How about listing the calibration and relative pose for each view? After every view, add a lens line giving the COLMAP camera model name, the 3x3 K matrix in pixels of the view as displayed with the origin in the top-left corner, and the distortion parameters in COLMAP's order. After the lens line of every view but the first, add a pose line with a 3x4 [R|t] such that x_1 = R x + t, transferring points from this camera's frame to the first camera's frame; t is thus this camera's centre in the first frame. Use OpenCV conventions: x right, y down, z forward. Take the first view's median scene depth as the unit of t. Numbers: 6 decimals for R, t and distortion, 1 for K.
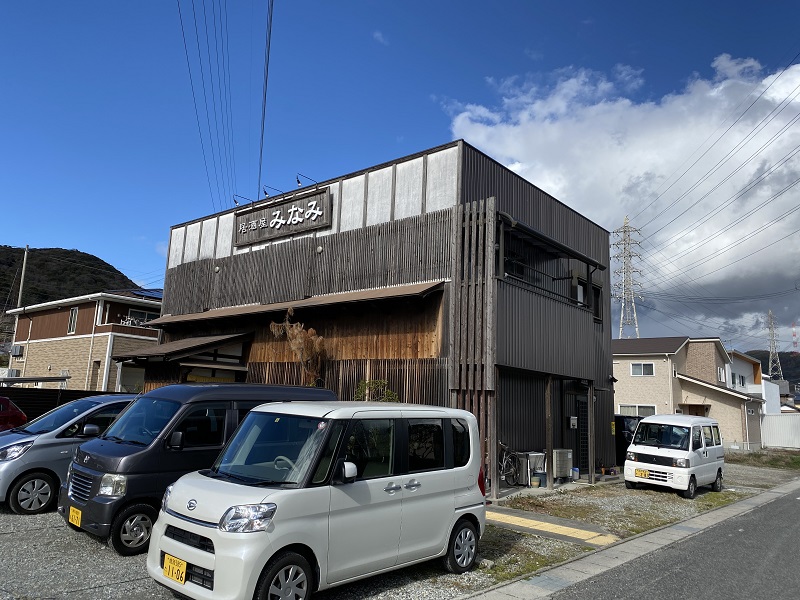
lens RADIAL K [[608.9, 0, 384.9], [0, 608.9, 297.2], [0, 0, 1]] dist [0.029966, -0.003062]
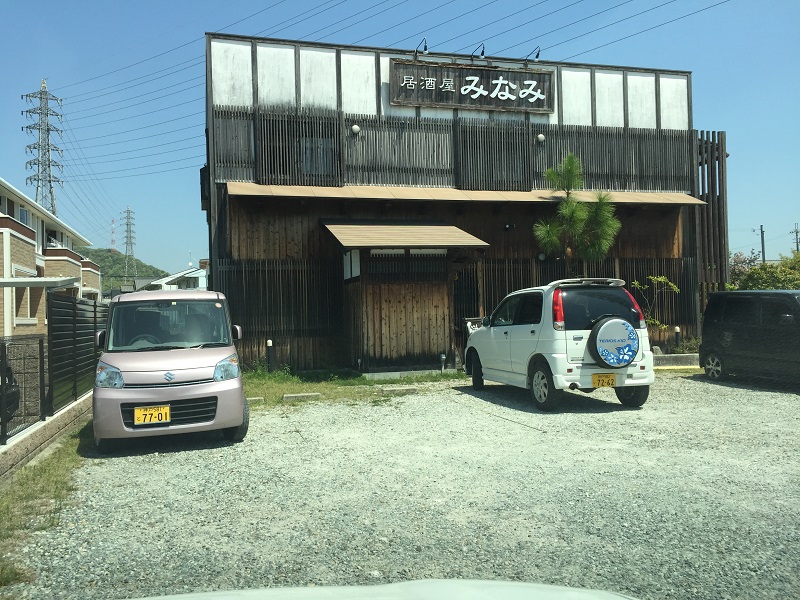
lens RADIAL K [[694.2, 0, 400.3], [0, 694.2, 302.0], [0, 0, 1]] dist [0.003099, 0.047957]
pose [[0.542362, -0.046132, 0.838877, -1.110711], [-0.094334, 0.988833, 0.115368, 0.065036], [-0.834832, -0.141706, 0.531954, 0.584217]]
